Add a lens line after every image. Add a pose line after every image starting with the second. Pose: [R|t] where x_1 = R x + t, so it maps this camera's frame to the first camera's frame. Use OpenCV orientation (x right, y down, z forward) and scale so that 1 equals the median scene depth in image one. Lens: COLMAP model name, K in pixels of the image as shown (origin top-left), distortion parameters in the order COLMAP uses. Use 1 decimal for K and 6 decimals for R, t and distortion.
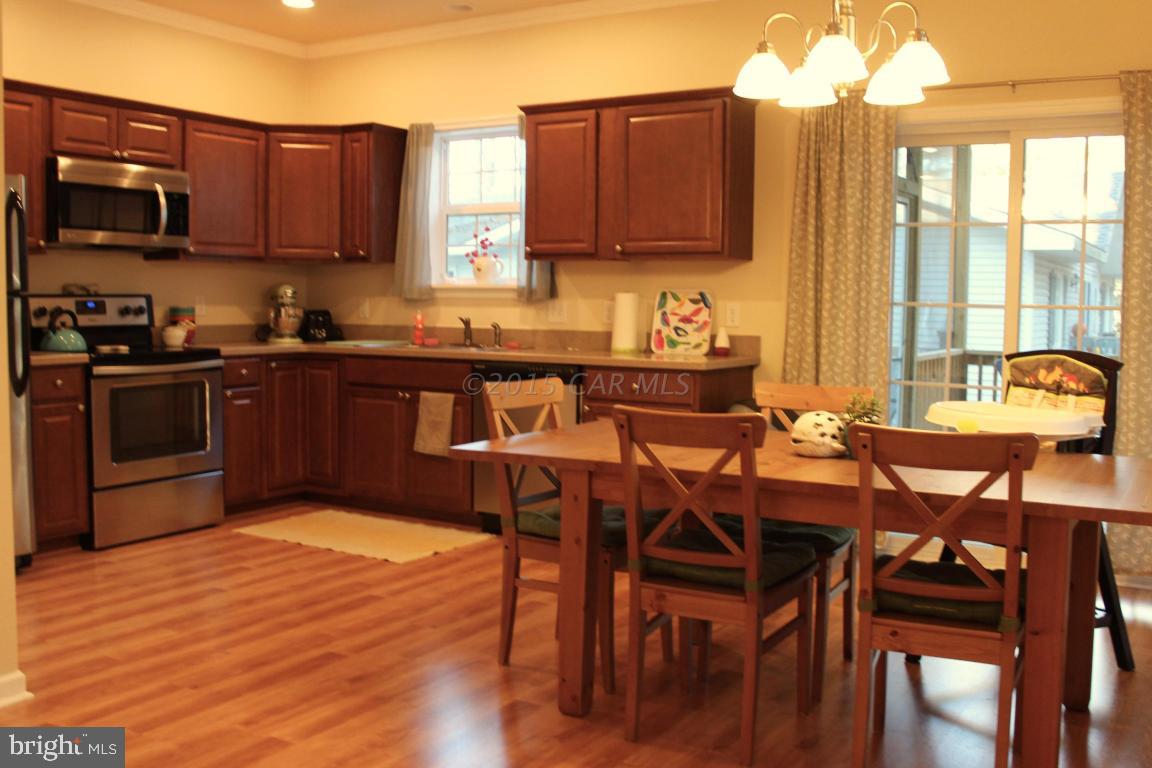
lens RADIAL K [[1109.2, 0, 576.0], [0, 1109.2, 384.0], [0, 0, 1]] dist [-0.145283, 0.137876]
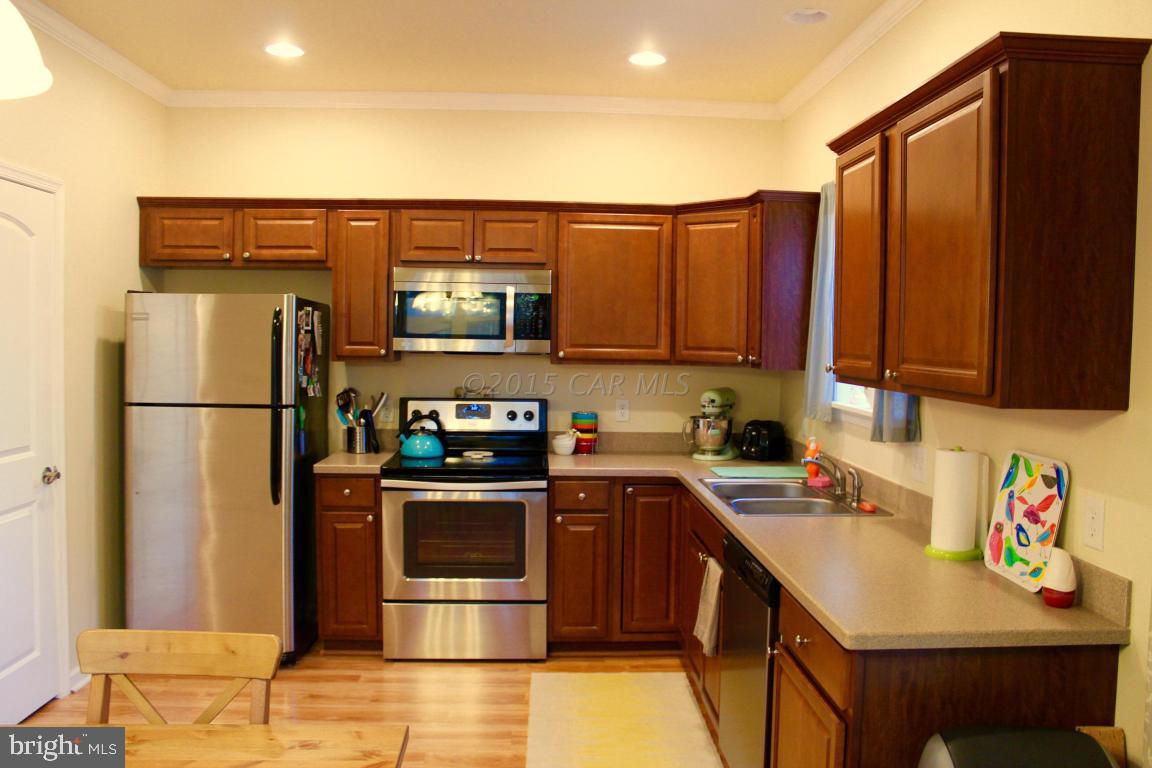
lens RADIAL K [[952.6, 0, 582.5], [0, 952.6, 385.2], [0, 0, 1]] dist [-0.191493, 0.195702]
pose [[0.571426, 0.041349, -0.819611, 0.326989], [-0.071768, 0.997421, 0.000283, -0.103444], [0.817509, 0.058660, 0.572920, 0.588074]]
